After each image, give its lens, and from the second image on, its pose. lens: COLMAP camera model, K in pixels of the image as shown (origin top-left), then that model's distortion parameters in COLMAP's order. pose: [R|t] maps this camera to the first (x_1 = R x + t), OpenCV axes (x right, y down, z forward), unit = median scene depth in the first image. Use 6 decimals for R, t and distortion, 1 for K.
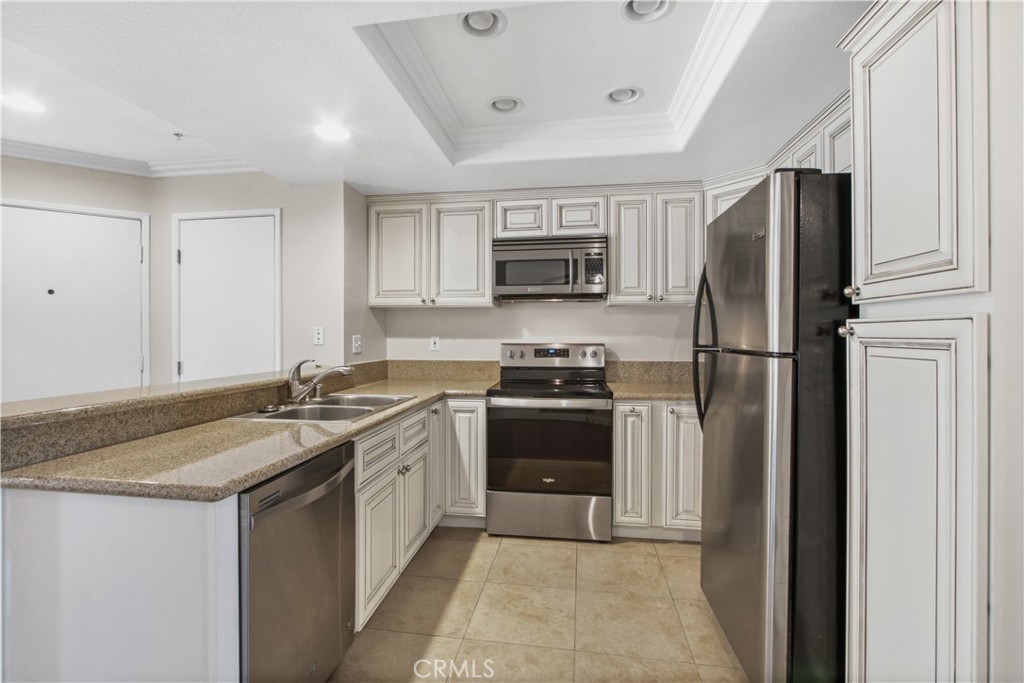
lens RADIAL K [[467.4, 0, 504.6], [0, 467.4, 333.7], [0, 0, 1]] dist [-0.005382, -0.000446]
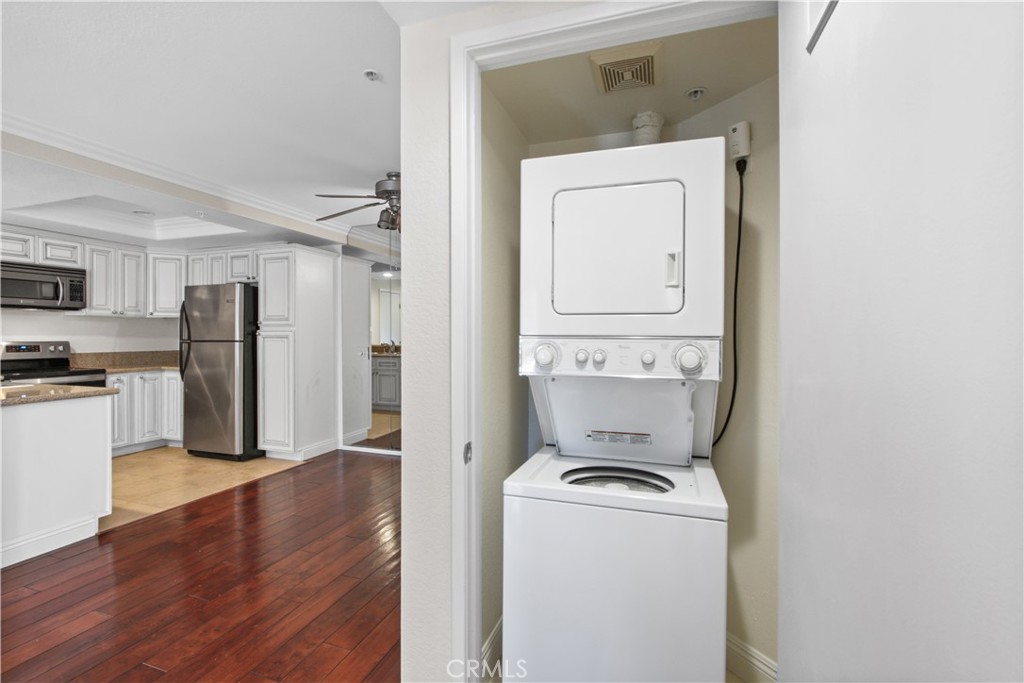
lens RADIAL K [[467.4, 0, 508.2], [0, 467.4, 335.6], [0, 0, 1]] dist [-0.005382, -0.000446]
pose [[0.170982, -0.000596, 0.985274, -1.047133], [-0.001396, 0.999999, 0.000847, 0.001025], [-0.985273, -0.001520, 0.170981, -0.626997]]
